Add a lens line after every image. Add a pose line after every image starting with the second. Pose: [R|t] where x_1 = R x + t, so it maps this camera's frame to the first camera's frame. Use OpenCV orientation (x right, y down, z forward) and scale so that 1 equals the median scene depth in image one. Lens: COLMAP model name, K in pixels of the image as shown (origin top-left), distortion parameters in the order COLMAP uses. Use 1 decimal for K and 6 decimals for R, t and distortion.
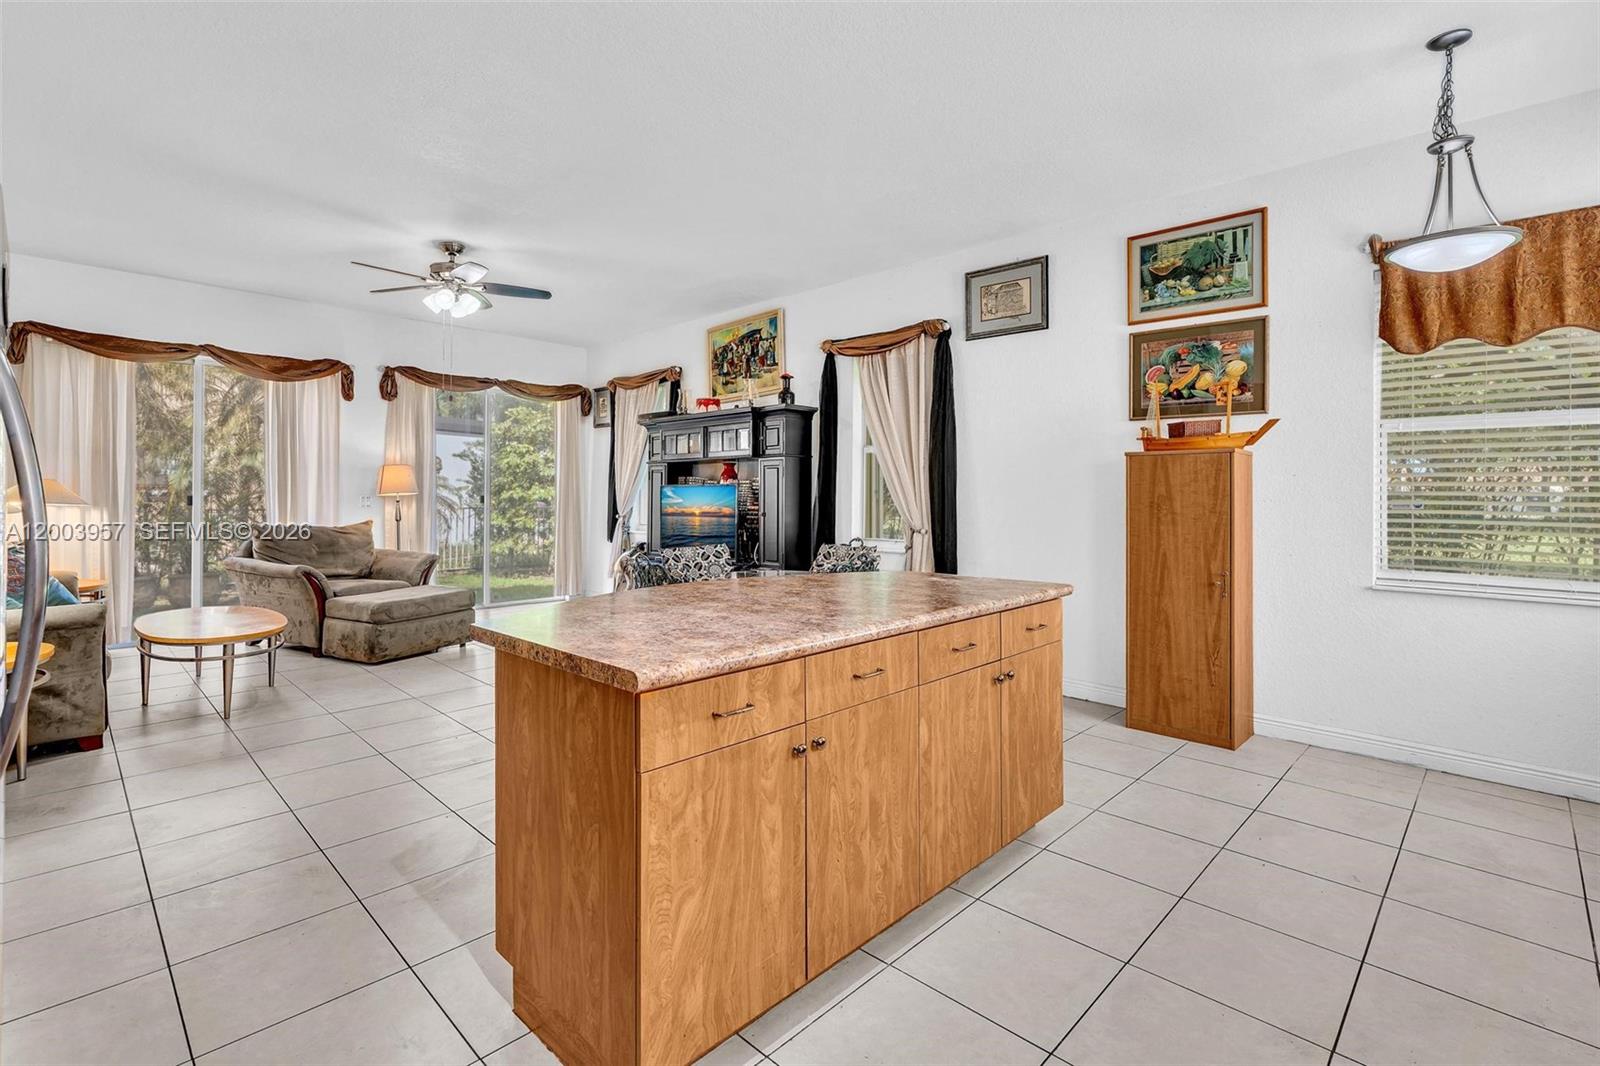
lens RADIAL K [[734.2, 0, 799.5], [0, 734.2, 489.3], [0, 0, 1]] dist [-0.001468, 0.000118]
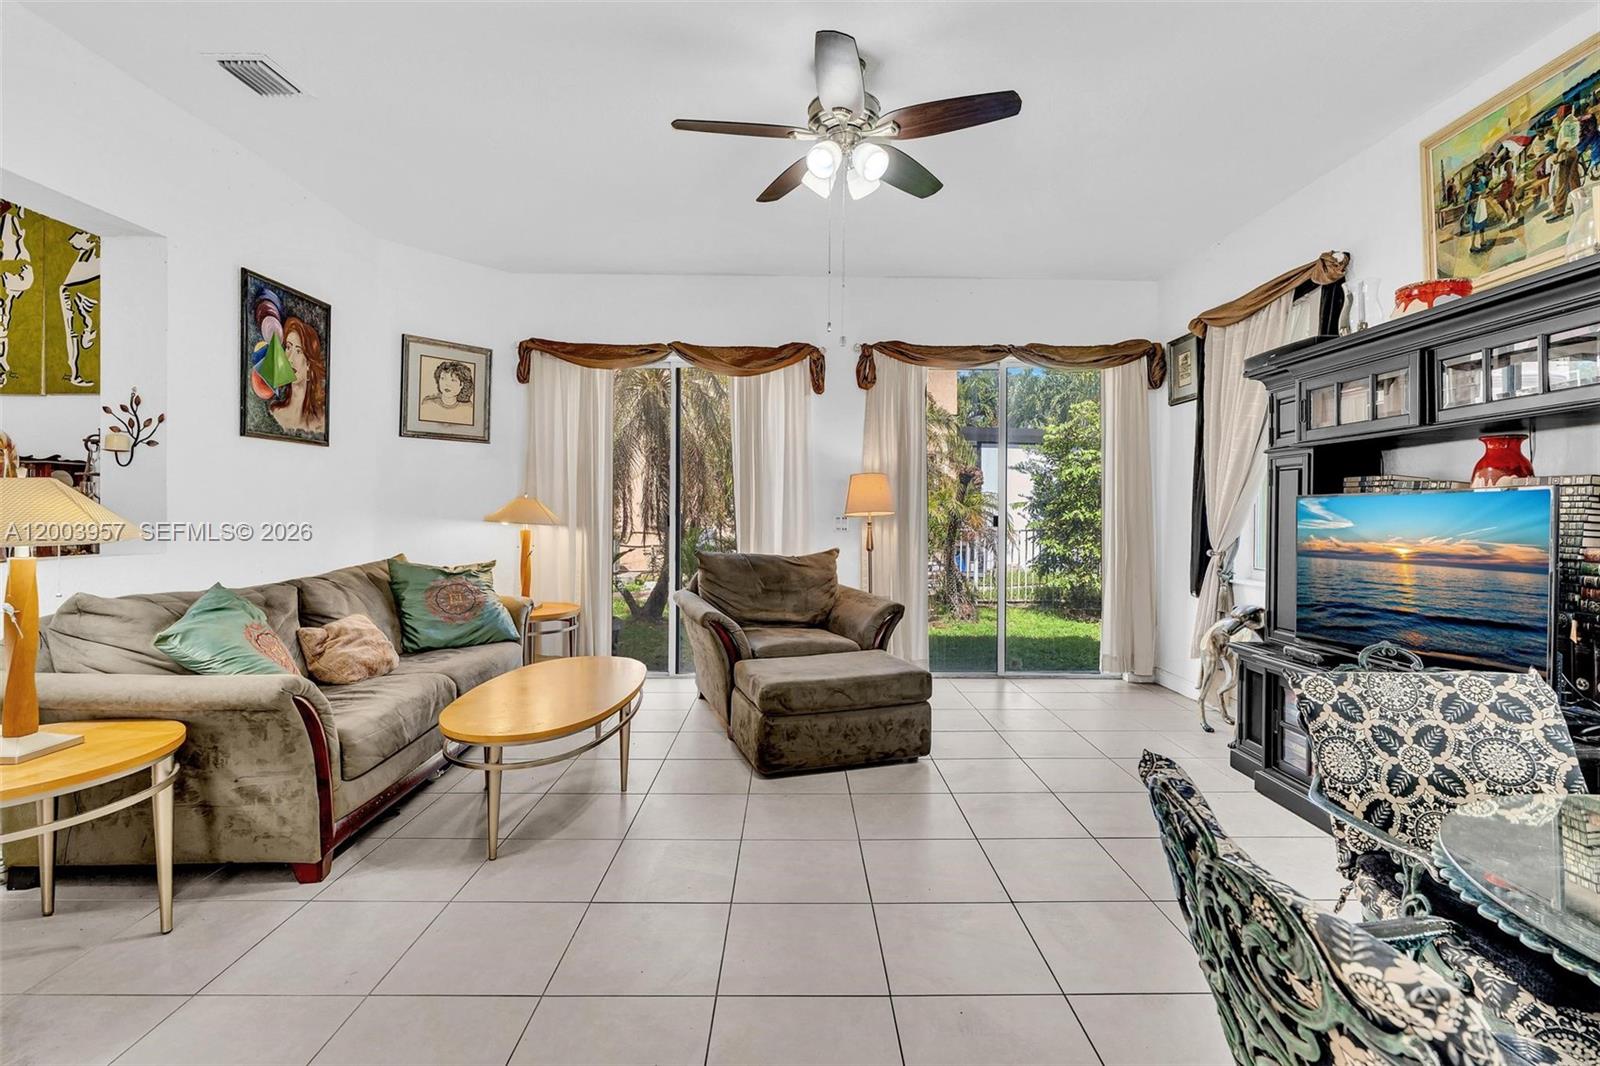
lens RADIAL K [[724.7, 0, 799.5], [0, 724.7, 512.2], [0, 0, 1]] dist [0.000817, -0.000162]
pose [[0.699701, -0.000588, -0.714435, -0.099907], [0.003780, 0.999989, 0.002880, 0.003550], [0.714426, -0.004716, 0.699695, 0.556338]]
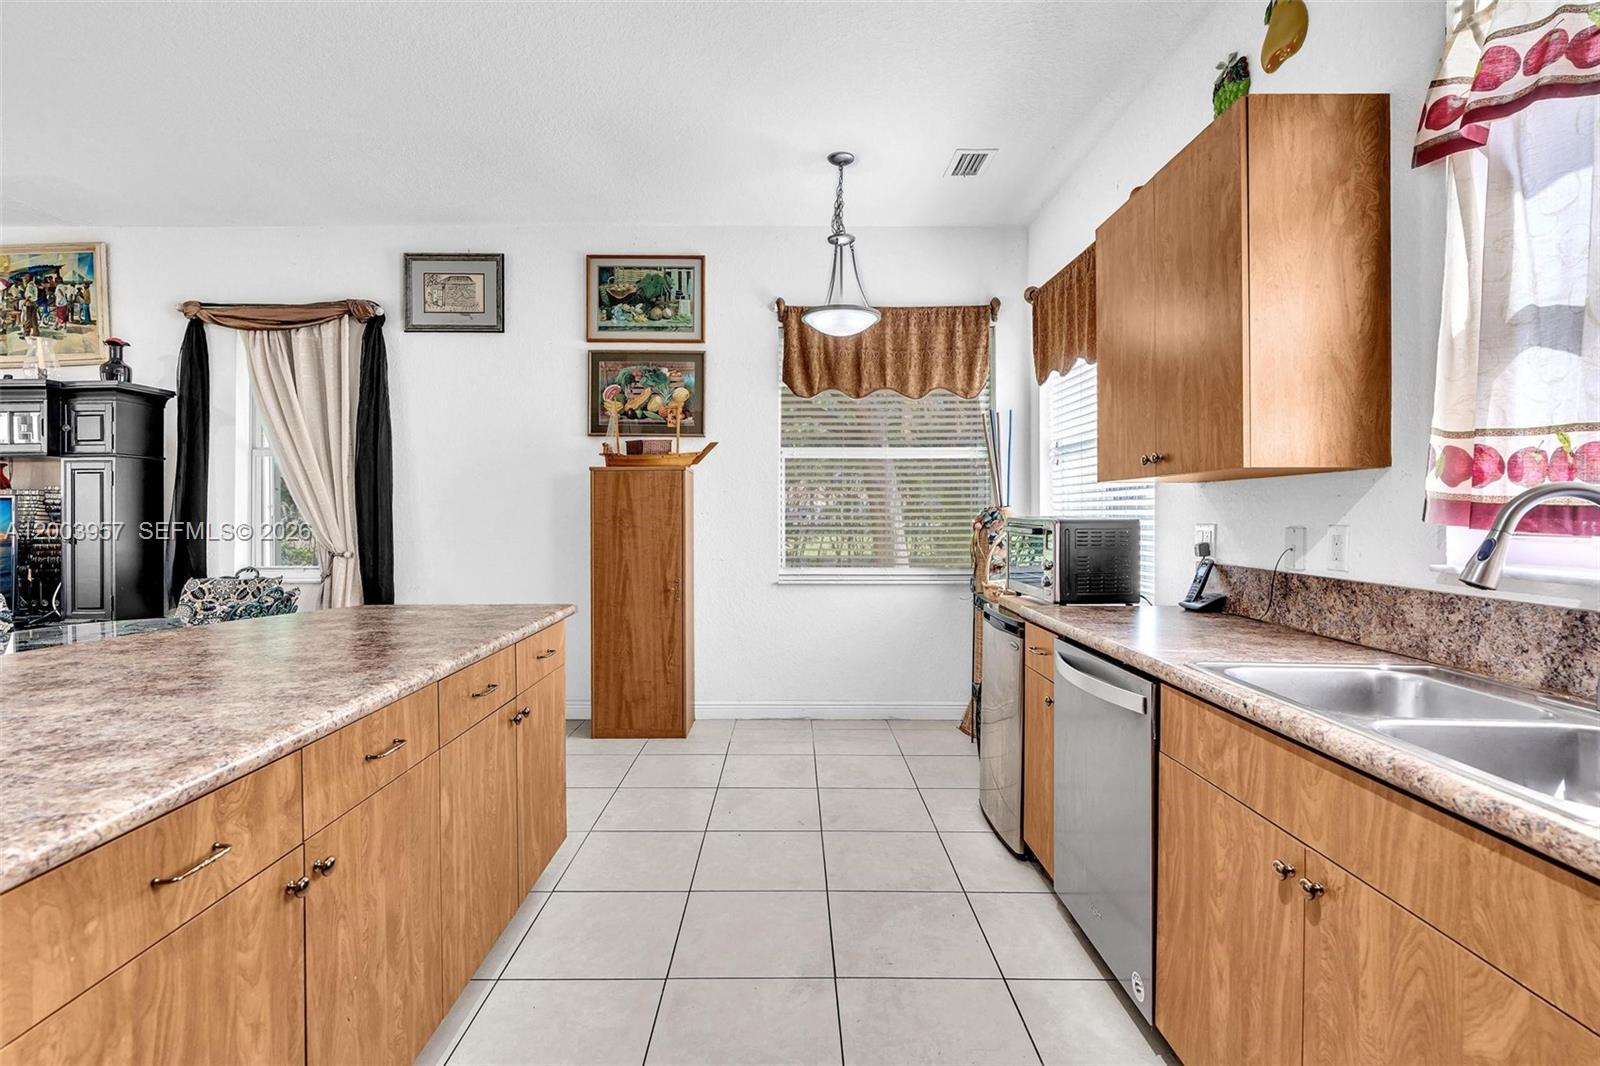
lens RADIAL K [[733.2, 0, 787.1], [0, 733.2, 508.3], [0, 0, 1]] dist [-0.004702, 0.000731]
pose [[0.721020, -0.004692, 0.692899, -0.044366], [0.000541, 0.999981, 0.006209, 0.000319], [-0.692914, -0.004102, 0.721008, 0.063551]]
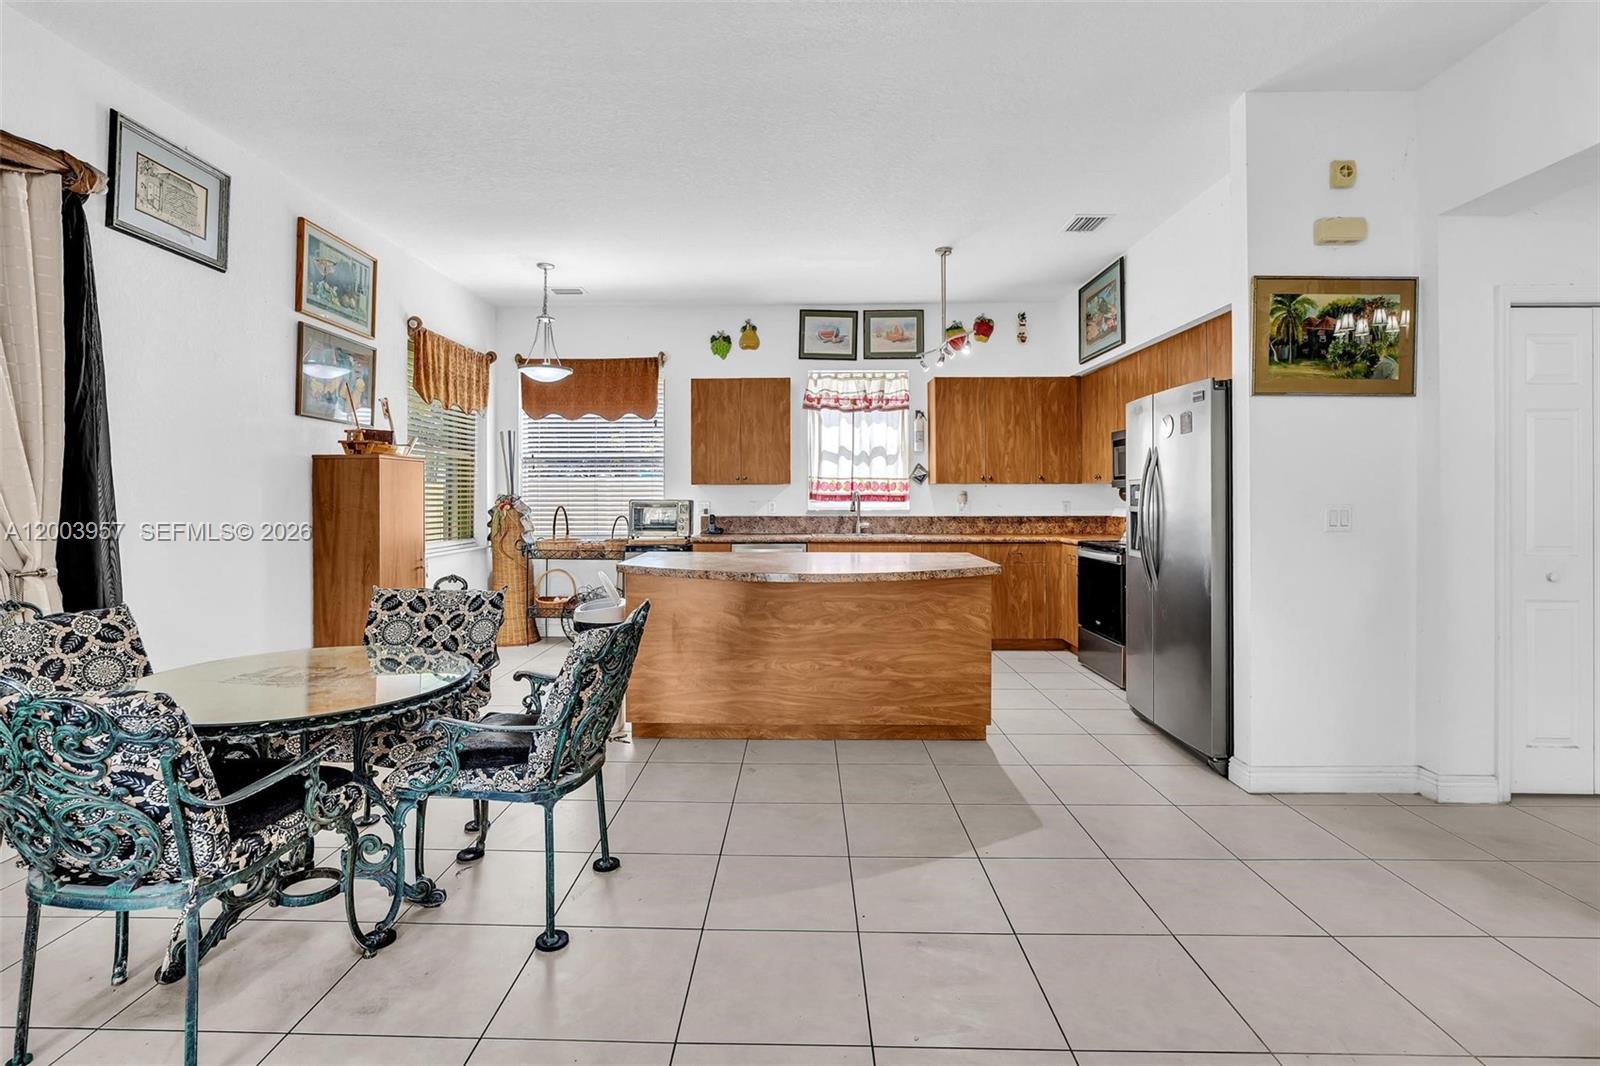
lens RADIAL K [[738.7, 0, 795.4], [0, 738.7, 496.7], [0, 0, 1]] dist [-0.001488, -0.000075]
pose [[-0.682566, -0.004764, 0.730808, -0.528161], [-0.005958, 0.999982, 0.000954, 0.003007], [-0.730799, -0.003703, -0.682582, 0.952982]]
